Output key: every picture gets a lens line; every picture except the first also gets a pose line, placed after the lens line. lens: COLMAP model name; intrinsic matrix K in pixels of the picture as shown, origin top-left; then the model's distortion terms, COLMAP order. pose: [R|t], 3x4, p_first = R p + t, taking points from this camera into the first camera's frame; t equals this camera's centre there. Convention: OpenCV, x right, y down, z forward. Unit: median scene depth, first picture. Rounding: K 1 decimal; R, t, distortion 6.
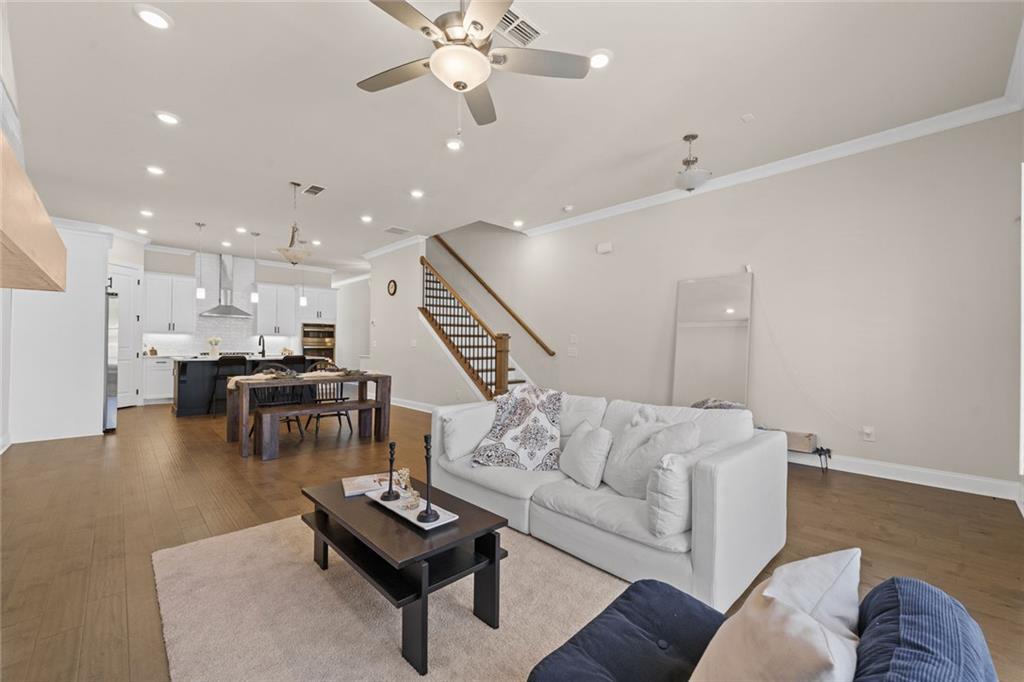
lens RADIAL K [[412.0, 0, 511.7], [0, 412.0, 343.6], [0, 0, 1]] dist [0.001331, -0.000934]
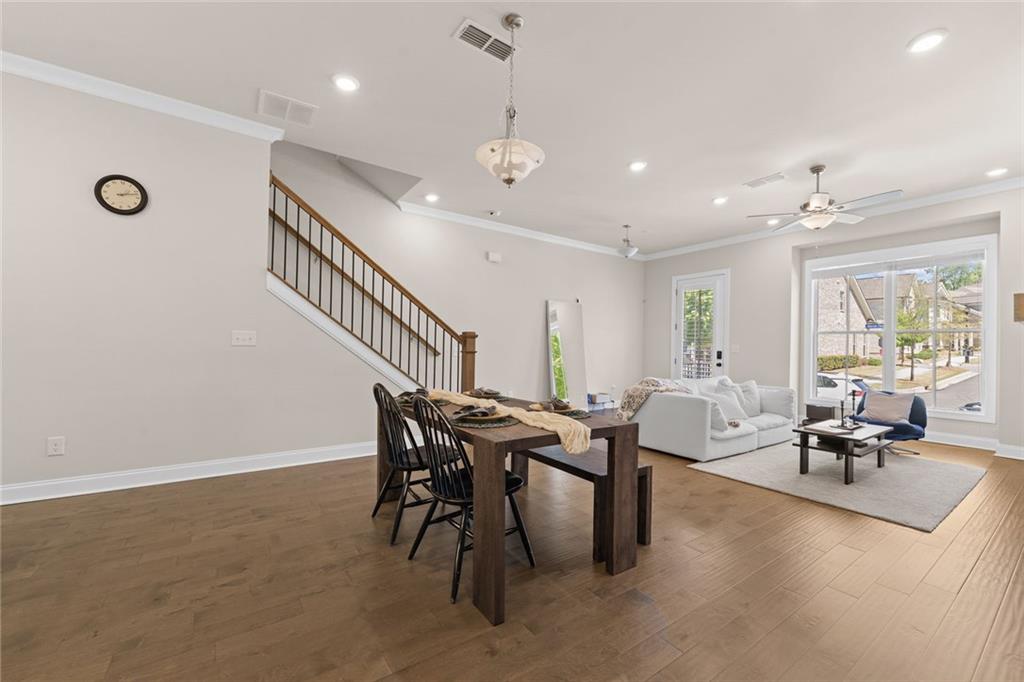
lens RADIAL K [[412.0, 0, 511.7], [0, 412.0, 343.6], [0, 0, 1]] dist [0.001331, -0.000934]
pose [[0.152480, 0.005153, 0.988293, -0.644163], [-0.020881, 0.999780, -0.001991, 0.000107], [-0.988086, -0.020333, 0.152554, 0.584149]]
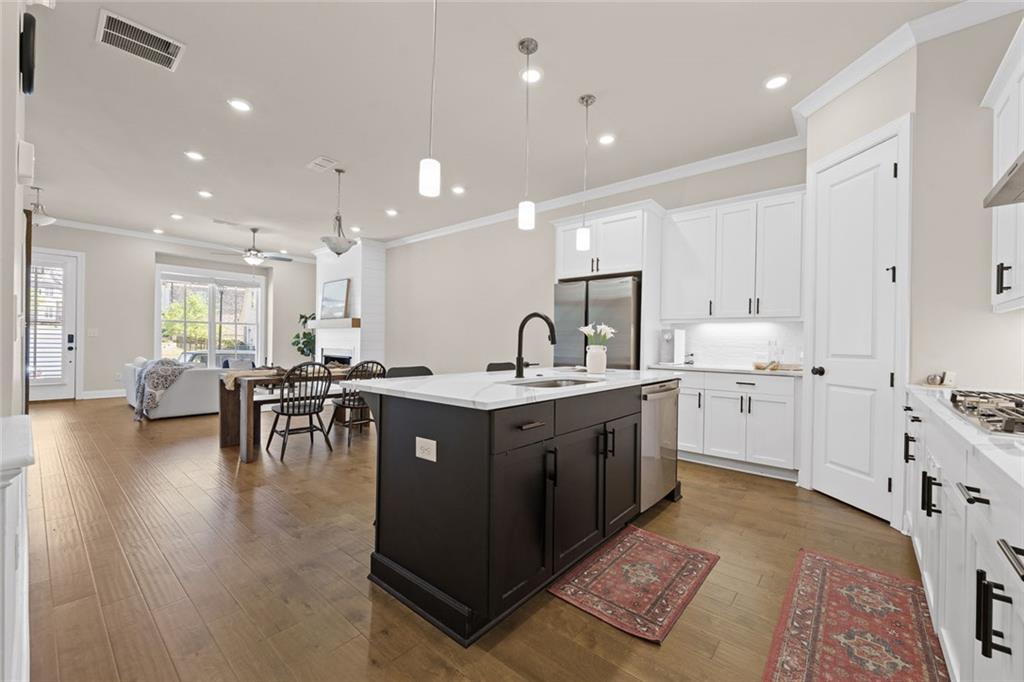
lens RADIAL K [[412.0, 0, 511.7], [0, 412.0, 343.6], [0, 0, 1]] dist [0.001331, -0.000934]
pose [[-0.994651, -0.023220, -0.100652, -0.533146], [-0.023066, 0.999730, -0.002691, 0.005508], [0.100688, -0.000355, -0.994918, 1.271380]]
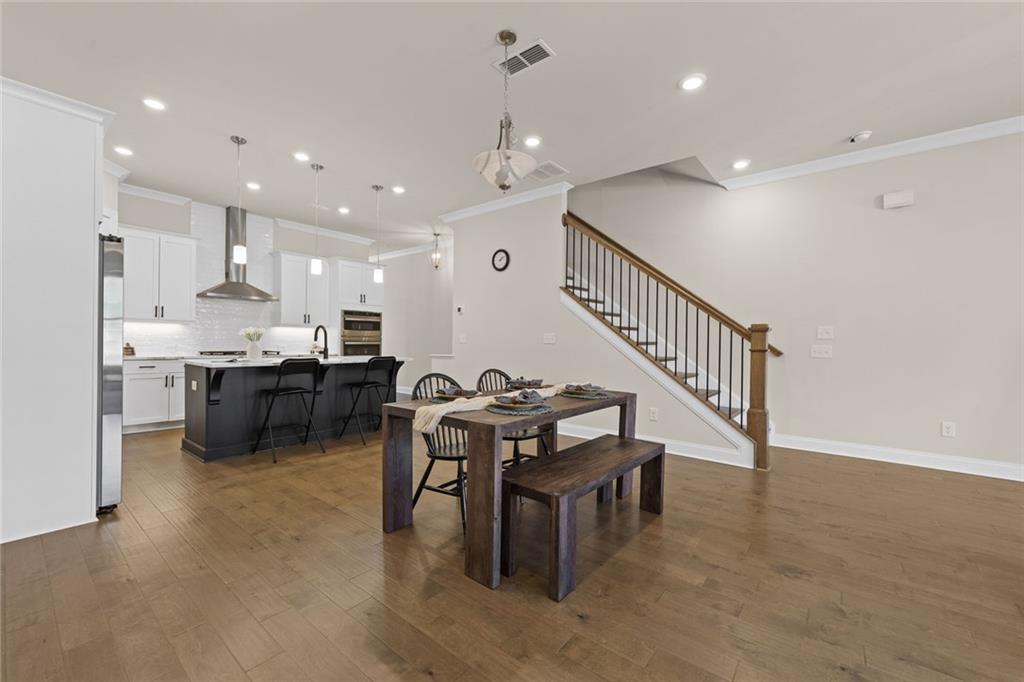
lens RADIAL K [[412.0, 0, 511.7], [0, 412.0, 343.6], [0, 0, 1]] dist [0.001331, -0.000934]
pose [[0.992065, 0.001964, 0.125712, -0.372325], [-0.003328, 0.999938, 0.010645, 0.000745], [-0.125684, -0.010979, 0.992010, 0.298789]]
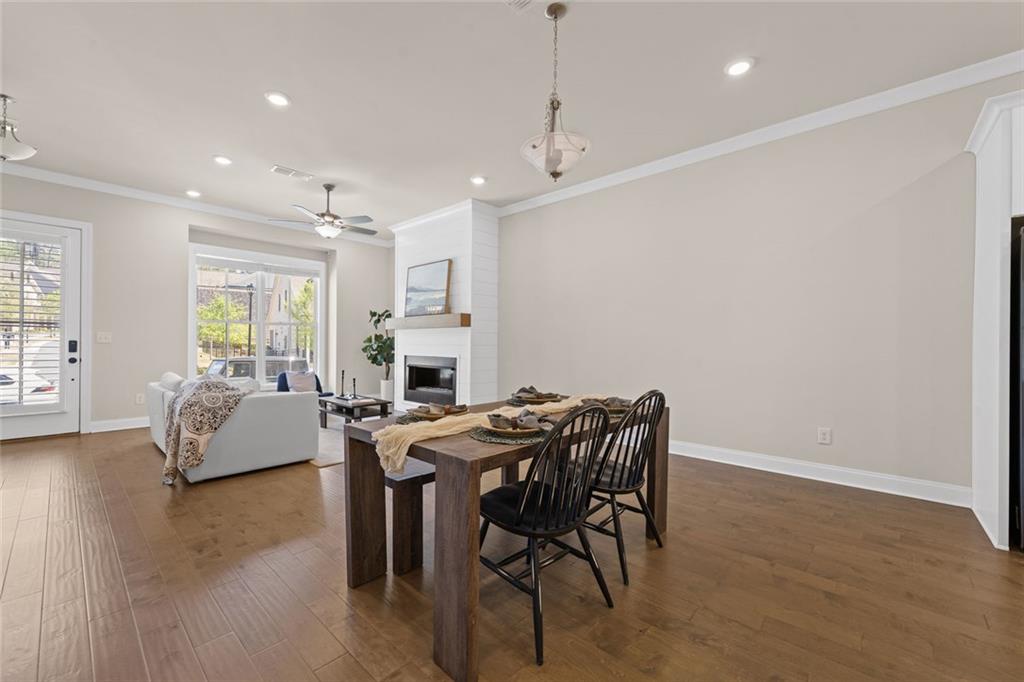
lens RADIAL K [[412.0, 0, 511.7], [0, 412.0, 343.6], [0, 0, 1]] dist [0.001331, -0.000934]
pose [[-0.997757, -0.014308, -0.065386, -0.284902], [-0.013965, 0.999886, -0.005707, 0.004504], [0.065460, -0.004781, -0.997844, 0.941213]]
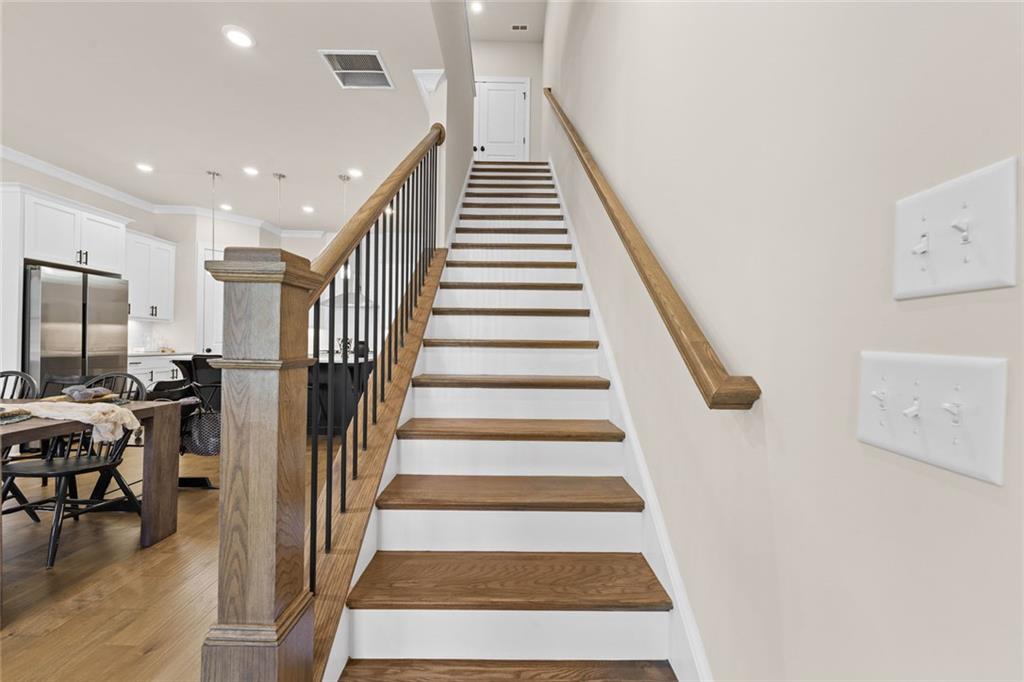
lens RADIAL K [[412.0, 0, 511.7], [0, 412.0, 343.6], [0, 0, 1]] dist [0.001331, -0.000934]
pose [[0.729992, 0.004572, -0.683441, 0.115489], [-0.006584, 0.999978, -0.000343, 0.007918], [0.683424, 0.004750, 0.730006, 0.710396]]
